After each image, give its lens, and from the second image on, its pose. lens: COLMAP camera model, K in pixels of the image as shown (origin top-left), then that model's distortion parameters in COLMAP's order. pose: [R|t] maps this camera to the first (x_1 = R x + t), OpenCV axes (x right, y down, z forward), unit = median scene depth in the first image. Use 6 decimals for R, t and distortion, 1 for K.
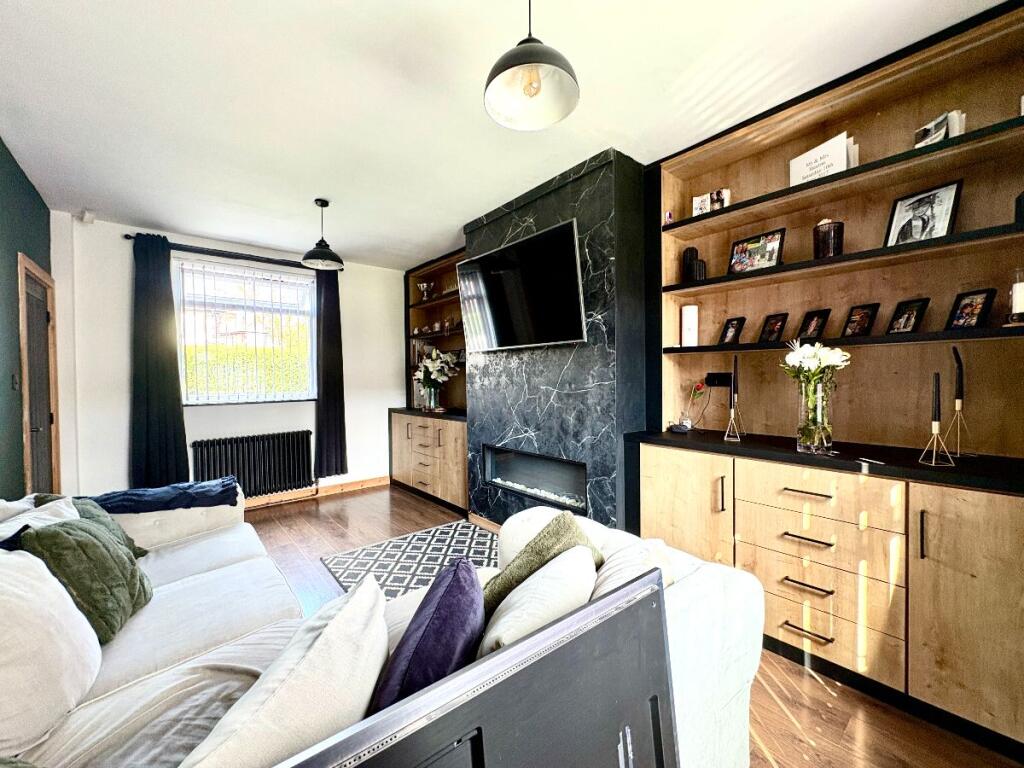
lens RADIAL K [[414.2, 0, 512.0], [0, 414.2, 384.0], [0, 0, 1]] dist [-0.001701, -0.000072]
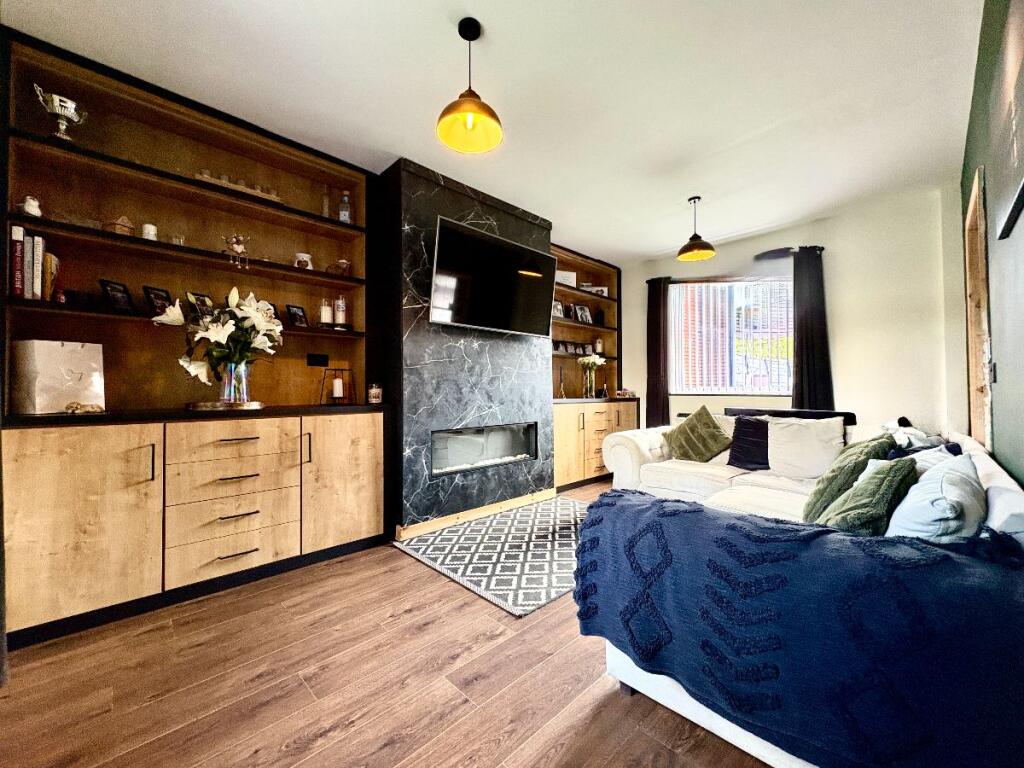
lens RADIAL K [[414.2, 0, 512.0], [0, 414.2, 384.0], [0, 0, 1]] dist [-0.001701, -0.000072]
pose [[-0.083488, 0.026536, 0.996155, -1.049724], [0.021167, 0.999467, -0.024850, 0.079414], [-0.996284, 0.019011, -0.084005, 1.014562]]
